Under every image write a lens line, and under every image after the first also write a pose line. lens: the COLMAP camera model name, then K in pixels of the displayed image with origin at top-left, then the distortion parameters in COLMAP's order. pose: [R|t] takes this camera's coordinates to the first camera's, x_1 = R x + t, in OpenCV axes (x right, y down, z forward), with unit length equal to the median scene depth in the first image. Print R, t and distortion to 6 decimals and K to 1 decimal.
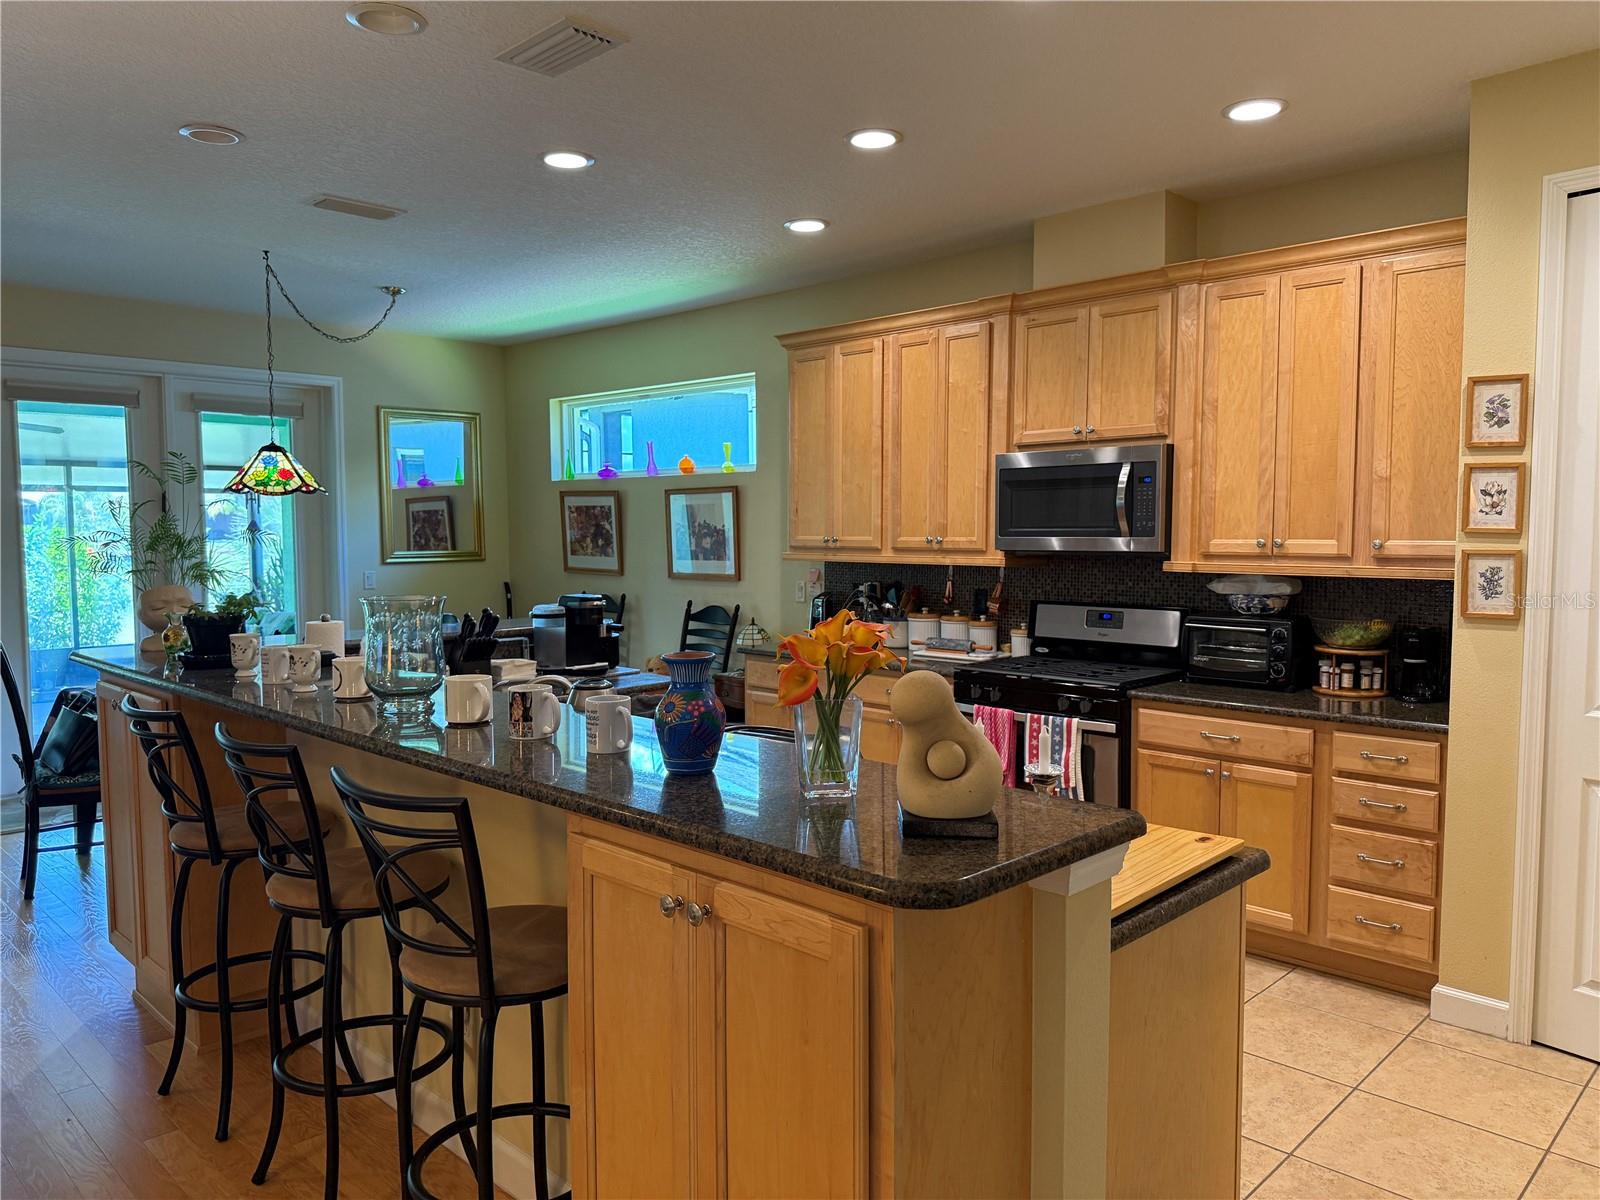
lens RADIAL K [[1133.7, 0, 801.2], [0, 1133.7, 607.3], [0, 0, 1]] dist [0.022666, -0.029550]
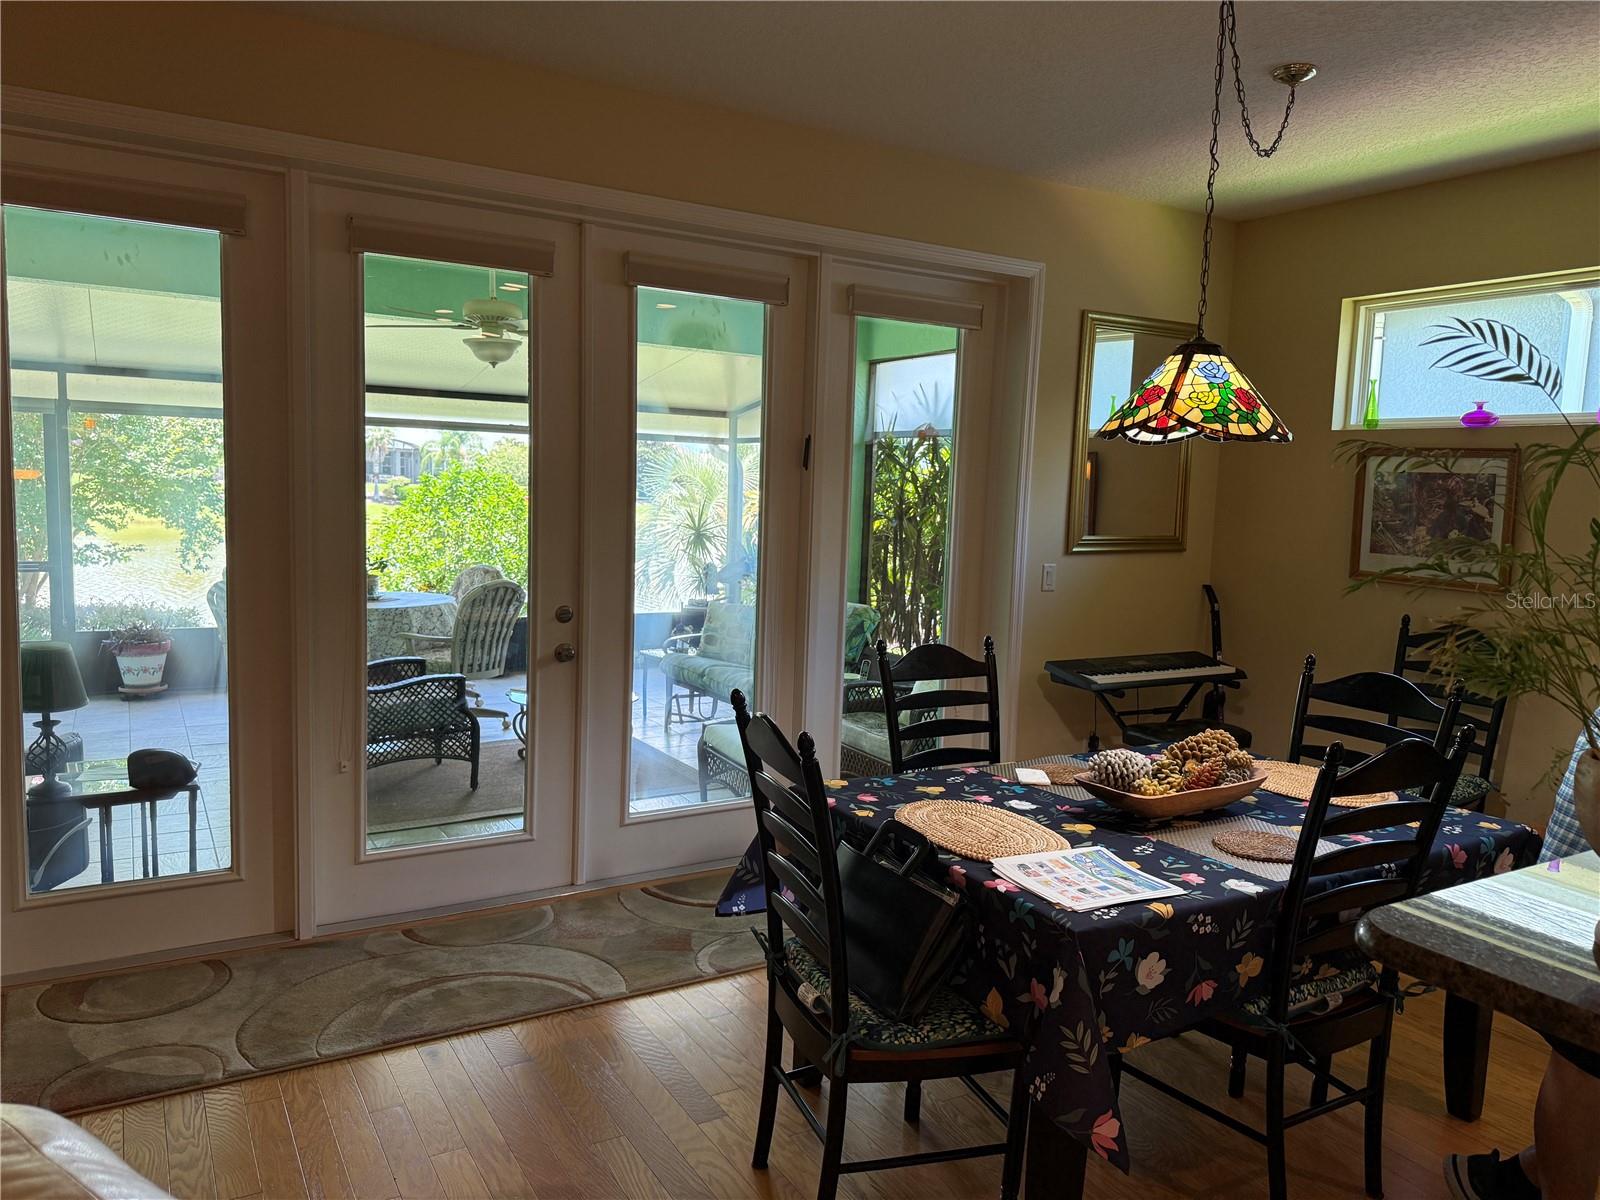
lens RADIAL K [[1133.7, 0, 796.0], [0, 1133.7, 597.6], [0, 0, 1]] dist [0.022666, -0.029550]
pose [[0.966495, 0.057283, -0.250211, -0.363475], [-0.050767, 0.998184, 0.032424, -0.026551], [0.251614, -0.018635, 0.967648, 0.335456]]
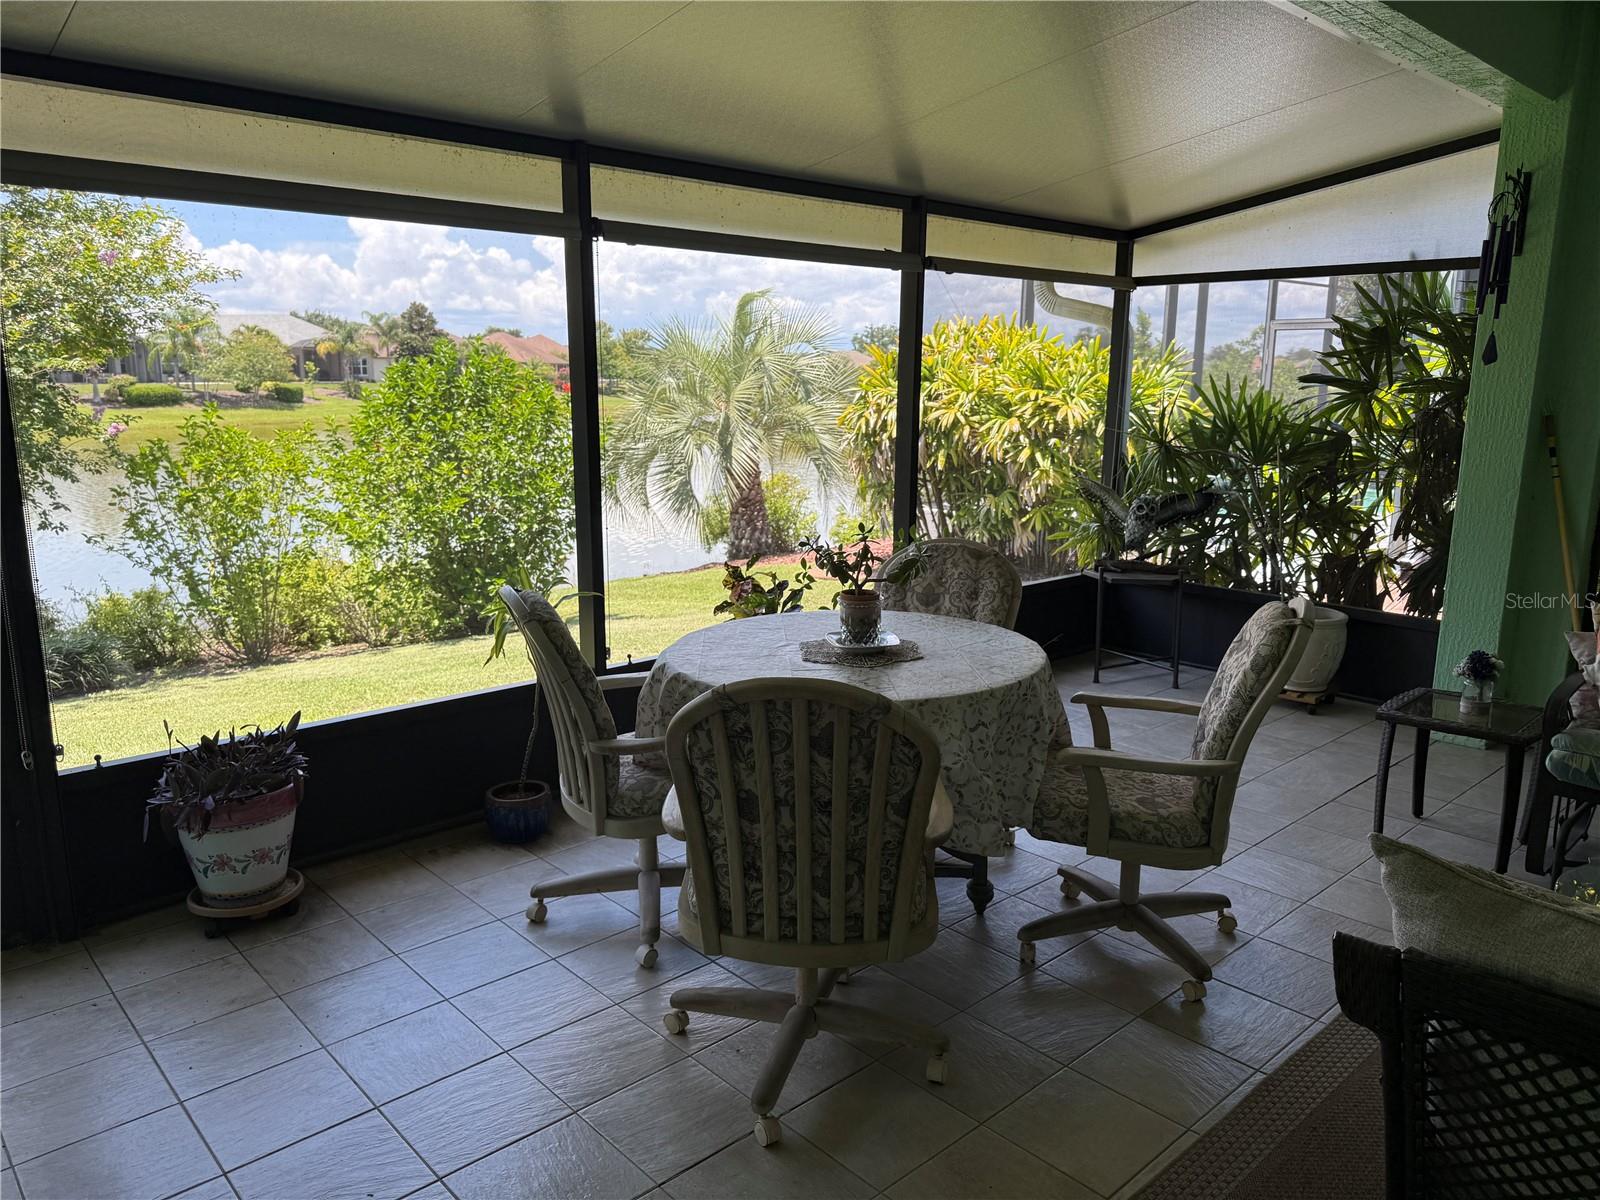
lens RADIAL K [[1133.7, 0, 801.4], [0, 1133.7, 602.3], [0, 0, 1]] dist [0.022666, -0.029550]
pose [[0.998775, 0.007313, -0.048934, -1.494658], [-0.000674, 0.990935, 0.134337, -0.062700], [0.049473, -0.134140, 0.989727, 1.190707]]
